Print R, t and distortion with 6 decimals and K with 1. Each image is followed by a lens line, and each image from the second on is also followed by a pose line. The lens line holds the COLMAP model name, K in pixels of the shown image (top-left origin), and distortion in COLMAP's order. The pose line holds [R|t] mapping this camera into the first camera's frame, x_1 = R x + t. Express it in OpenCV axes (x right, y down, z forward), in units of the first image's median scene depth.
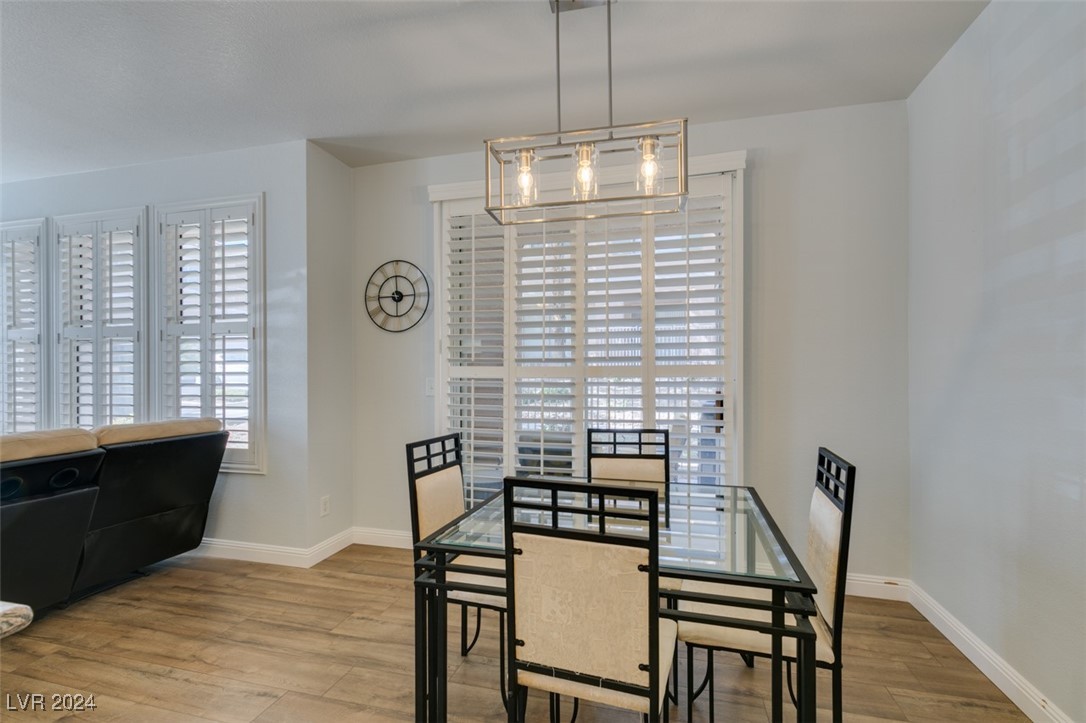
lens RADIAL K [[487.1, 0, 543.8], [0, 487.1, 368.6], [0, 0, 1]] dist [0.008216, -0.002214]
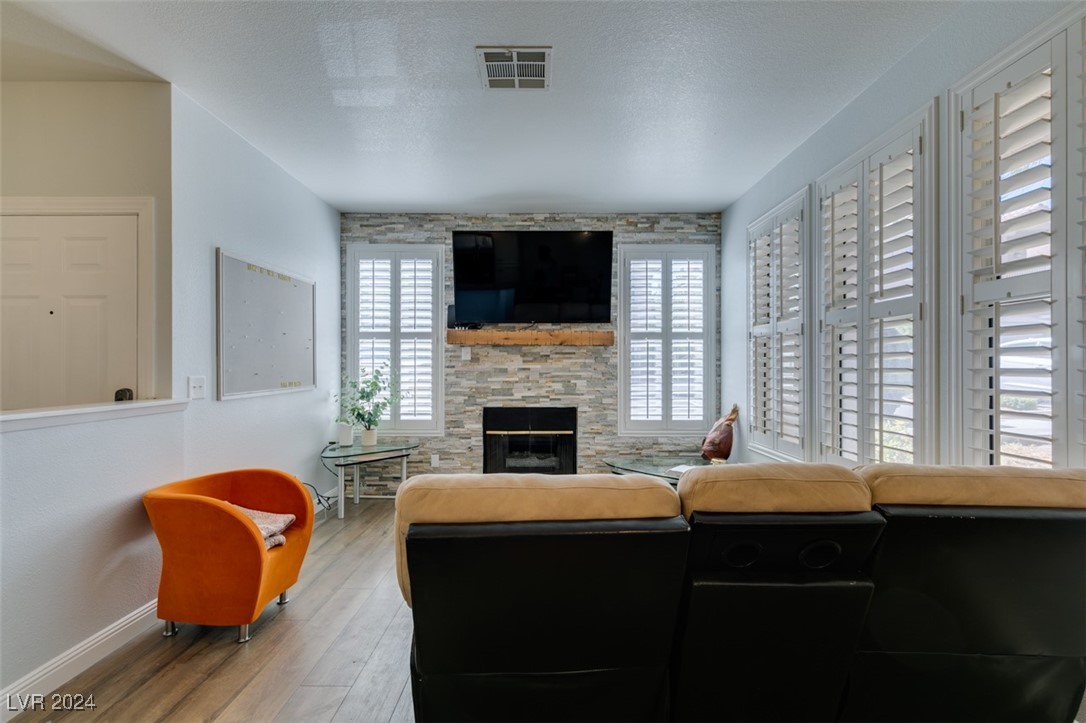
lens RADIAL K [[487.1, 0, 541.4], [0, 487.1, 365.2], [0, 0, 1]] dist [0.008216, -0.002214]
pose [[0.256689, 0.000174, -0.966494, -0.341457], [-0.001314, 0.999999, -0.000168, 0.004323], [0.966493, 0.001313, 0.256689, 0.360774]]
